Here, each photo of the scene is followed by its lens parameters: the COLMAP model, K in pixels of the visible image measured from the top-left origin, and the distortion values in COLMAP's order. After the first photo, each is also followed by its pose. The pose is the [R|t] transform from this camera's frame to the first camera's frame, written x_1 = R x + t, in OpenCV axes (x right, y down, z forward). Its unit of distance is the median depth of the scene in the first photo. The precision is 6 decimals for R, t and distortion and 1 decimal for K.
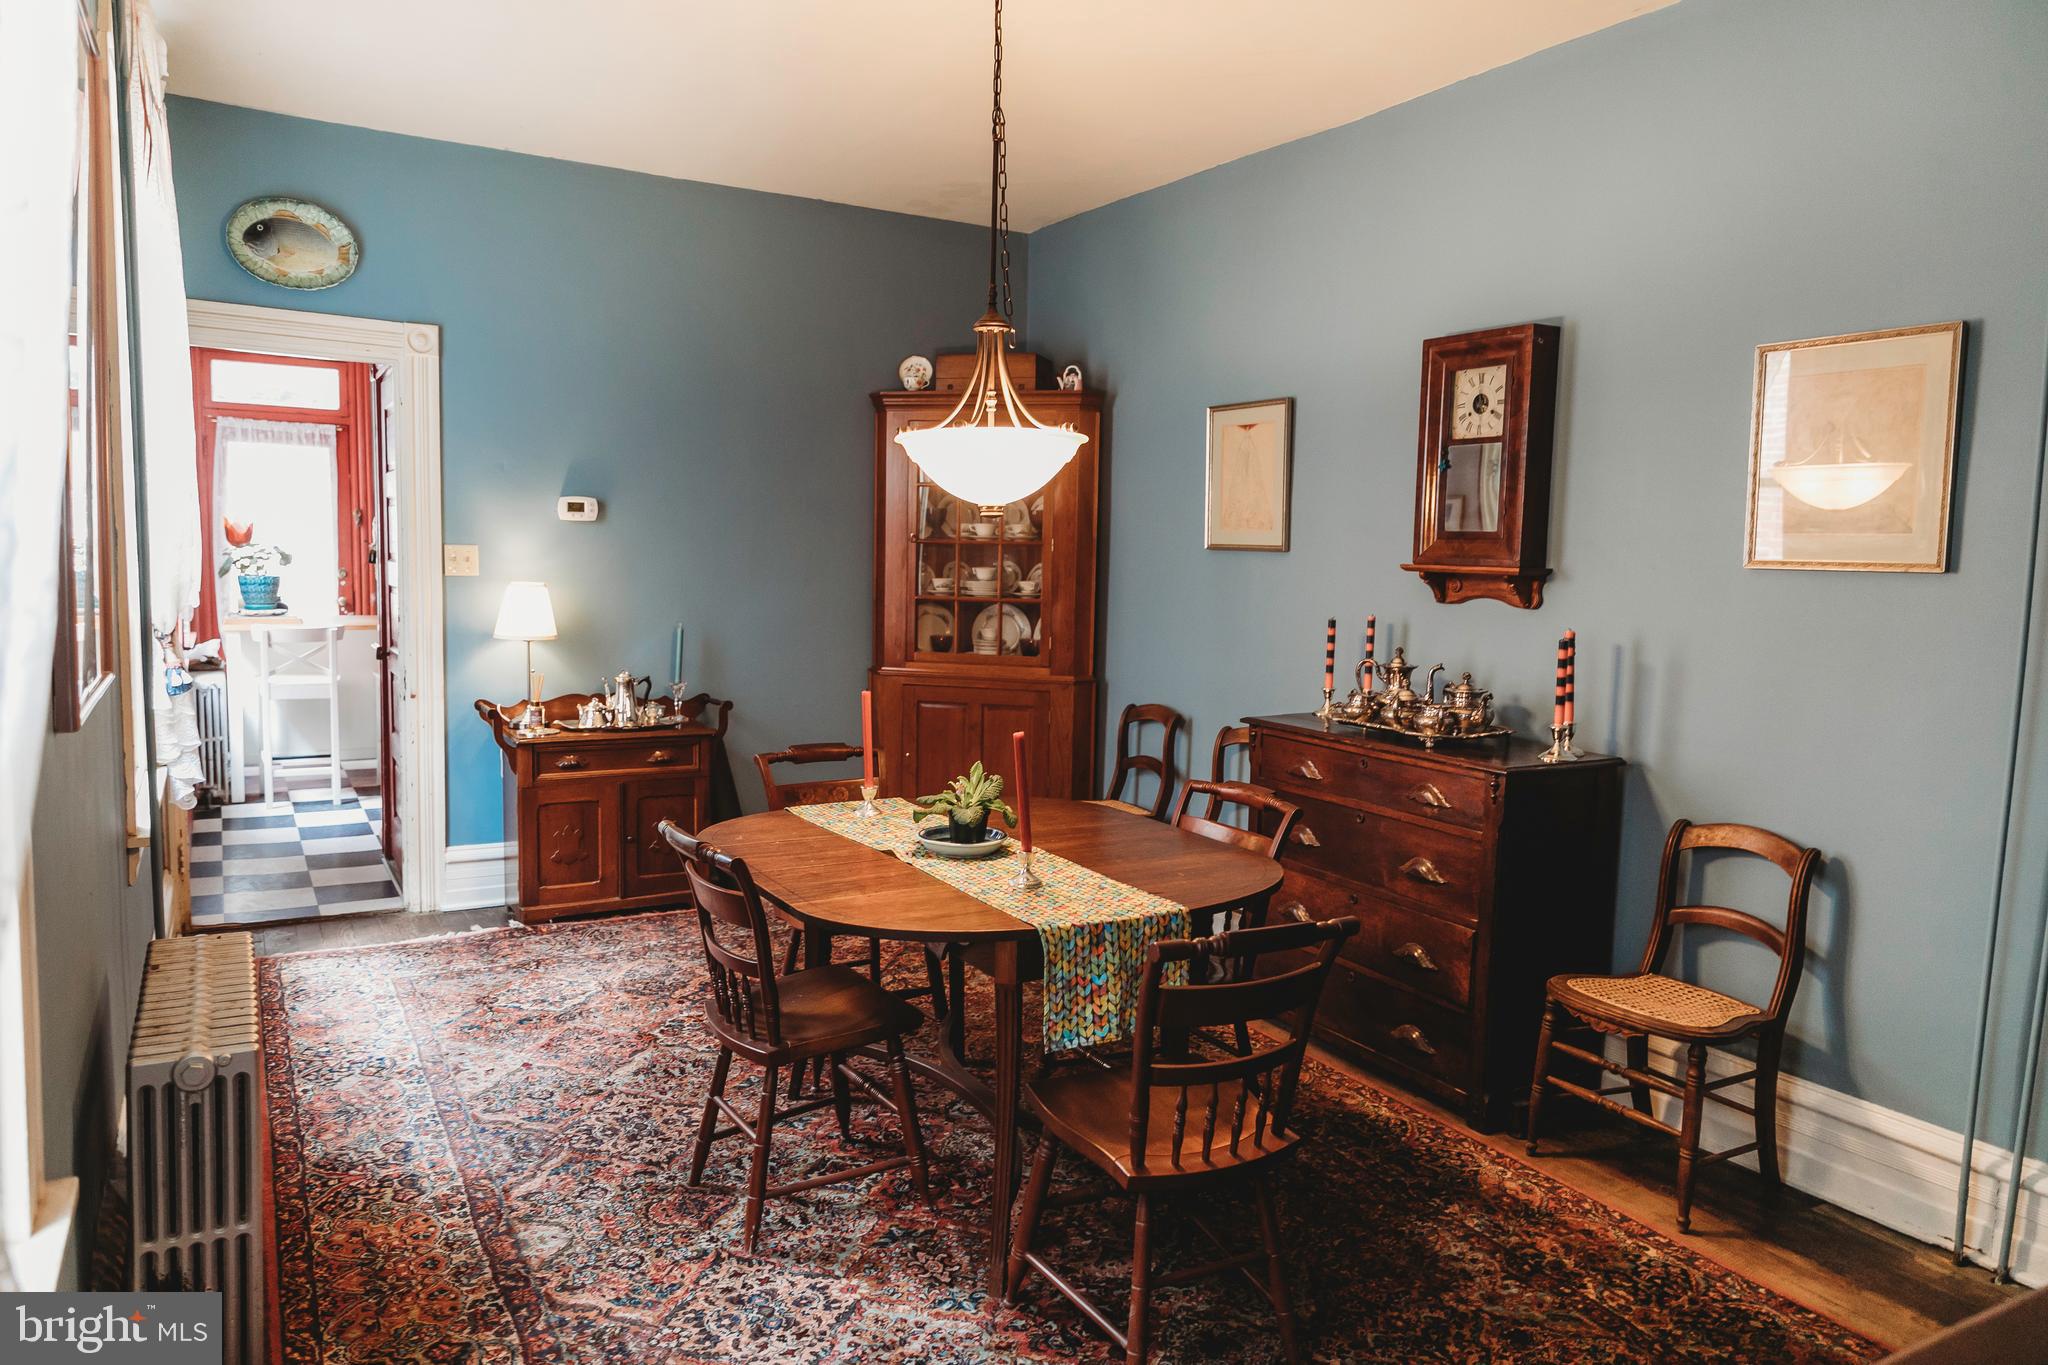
lens RADIAL K [[1381.4, 0, 1026.6], [0, 1381.4, 676.1], [0, 0, 1]] dist [0.018209, -0.008179]
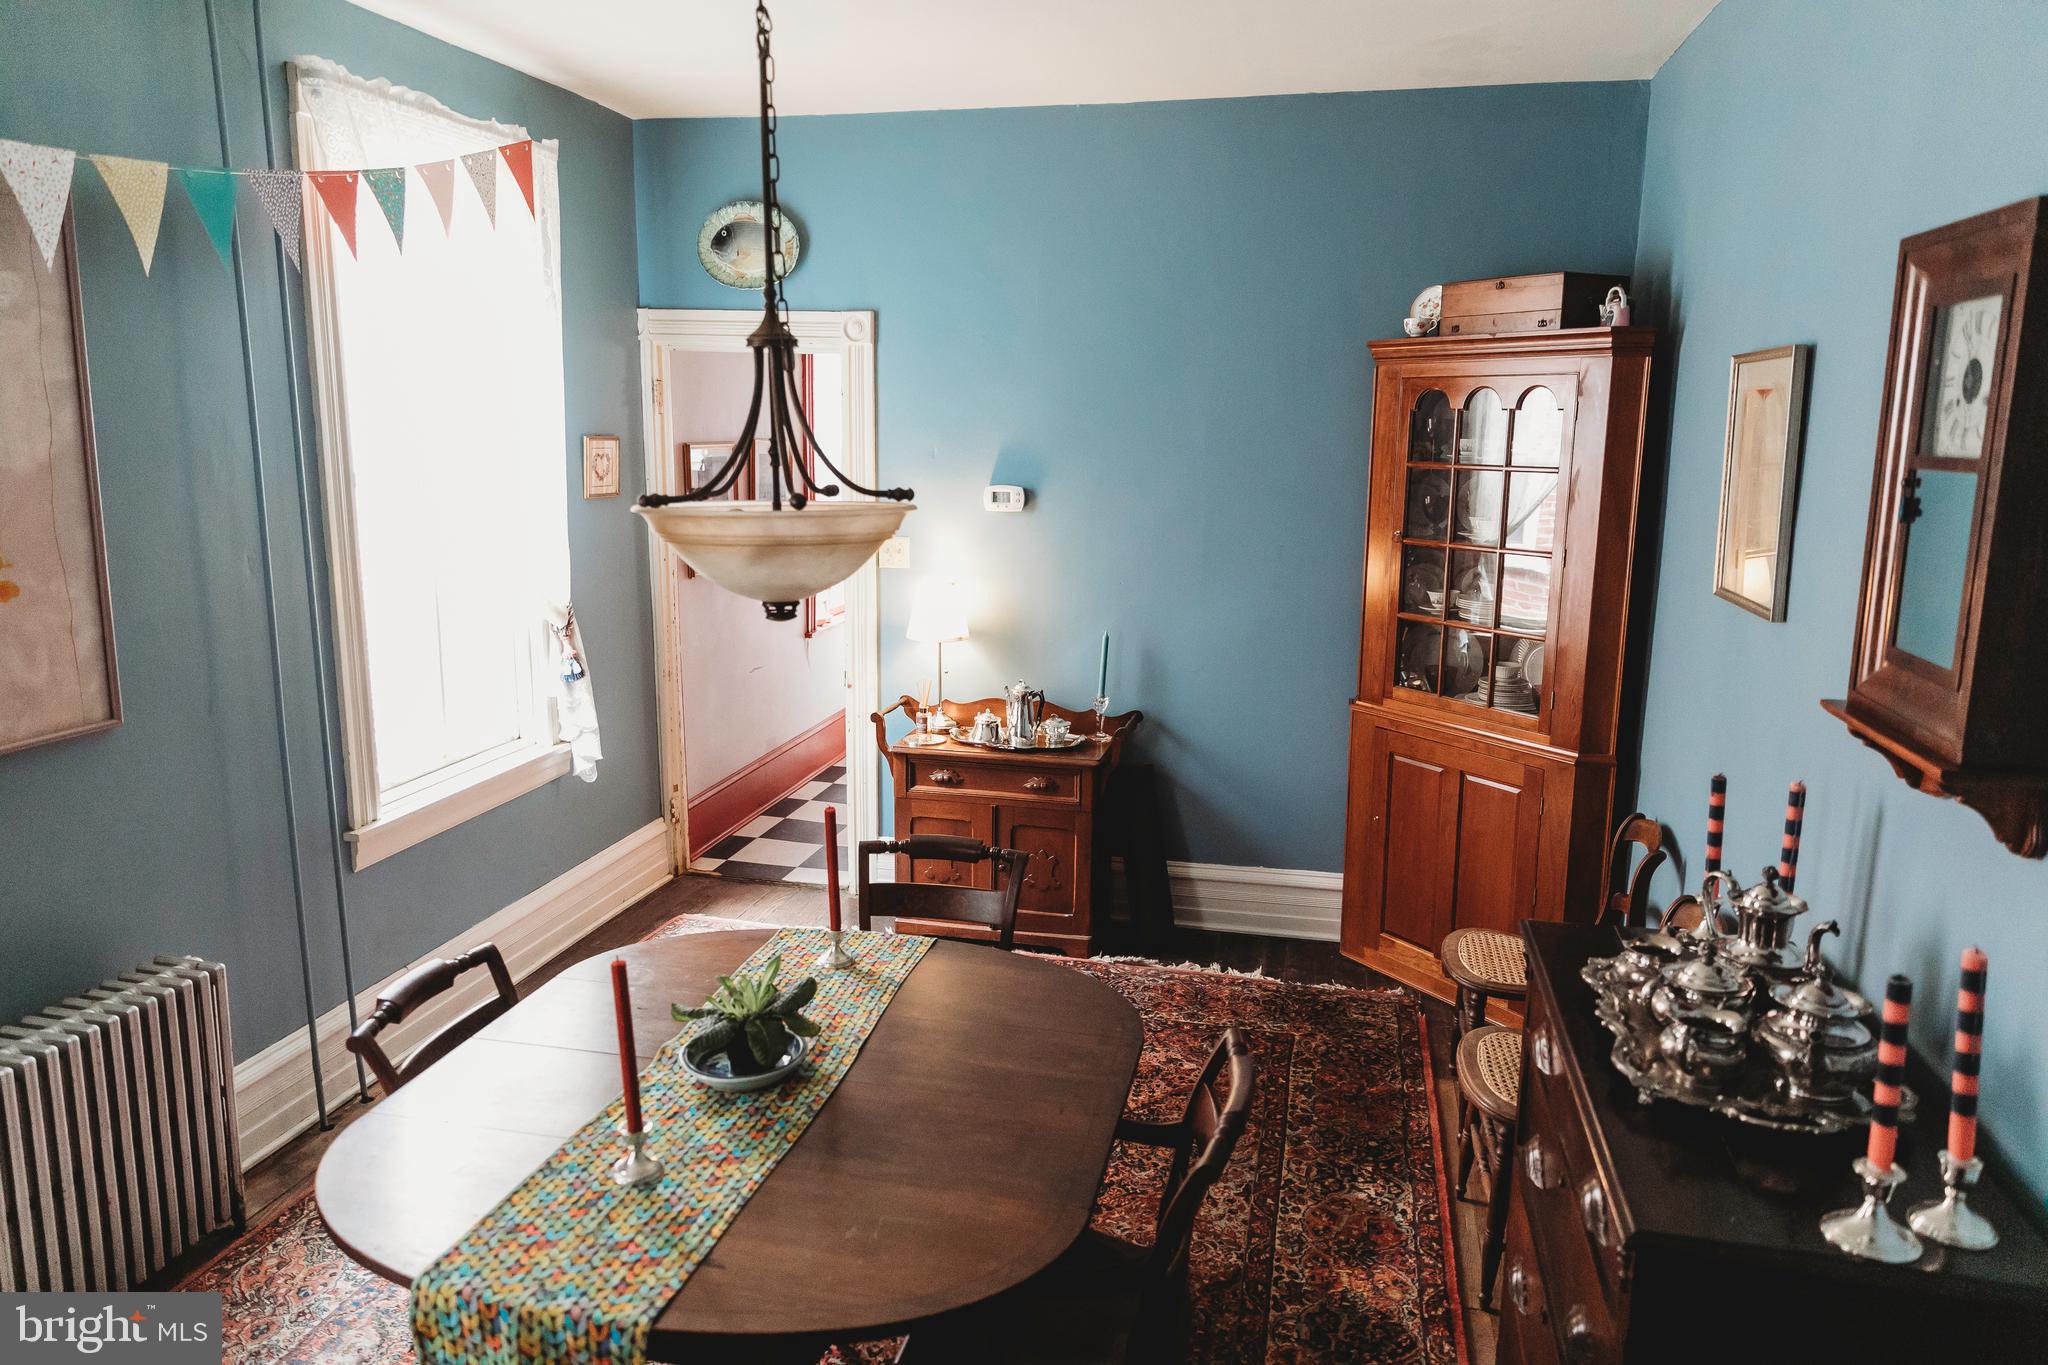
lens RADIAL K [[1381.4, 0, 1018.2], [0, 1381.4, 673.0], [0, 0, 1]] dist [0.018209, -0.008179]
pose [[0.722662, 0.109961, -0.682399, 0.406459], [-0.057833, 0.993422, 0.098834, -0.124291], [0.688778, -0.031958, 0.724268, 0.439031]]
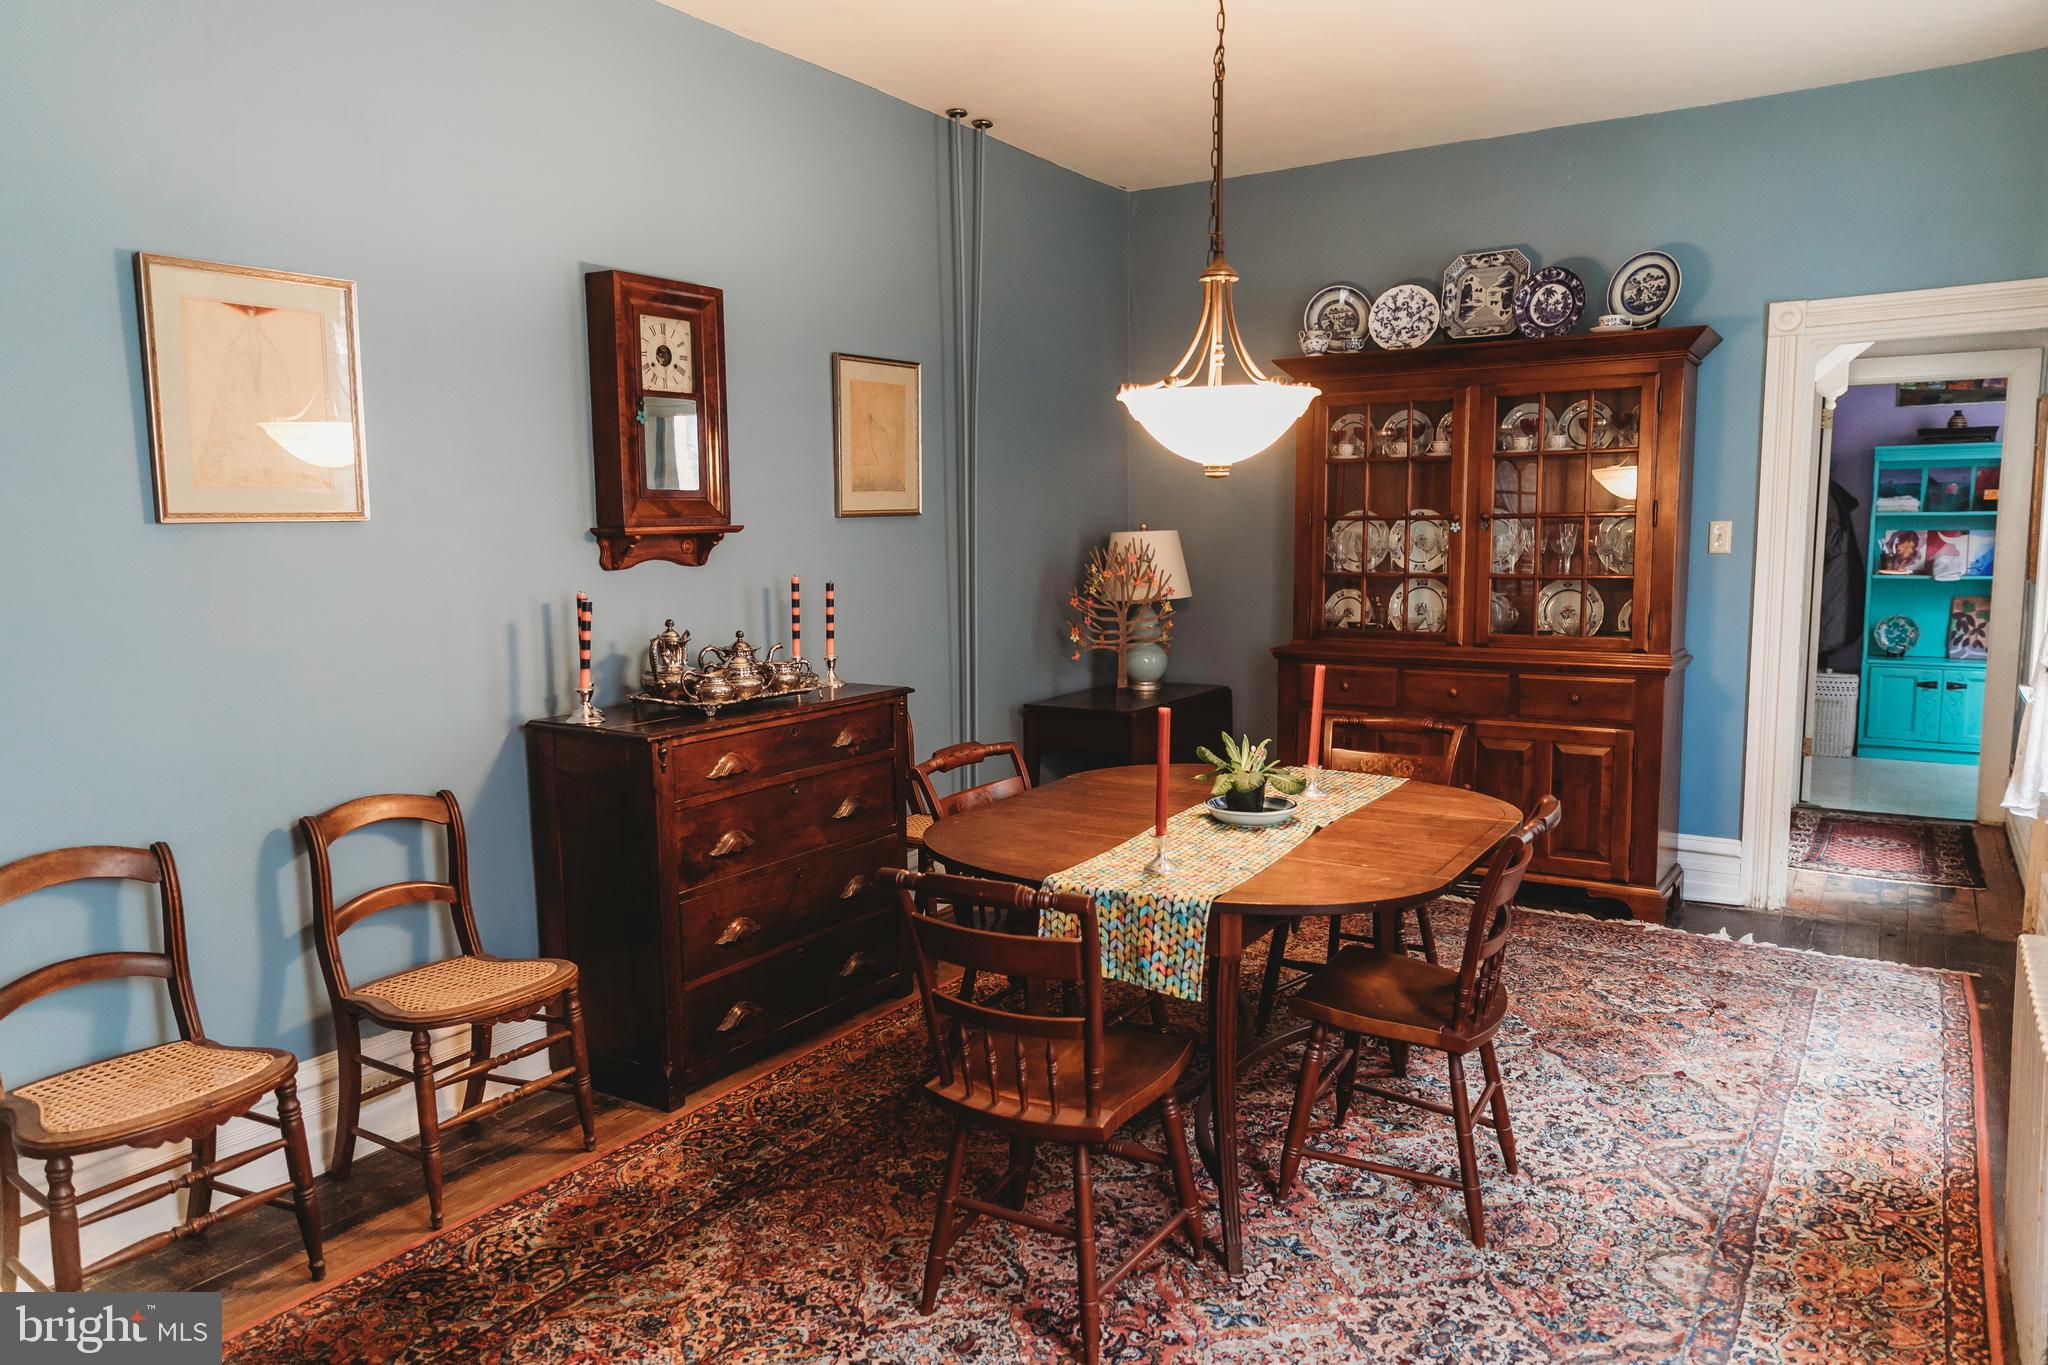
lens RADIAL K [[1381.4, 0, 1032.2], [0, 1381.4, 681.8], [0, 0, 1]] dist [0.018209, -0.008179]
pose [[-0.462523, -0.121900, 0.878187, -0.625211], [0.092352, 0.978491, 0.184463, -0.124070], [-0.881784, 0.166421, -0.441317, 1.181975]]
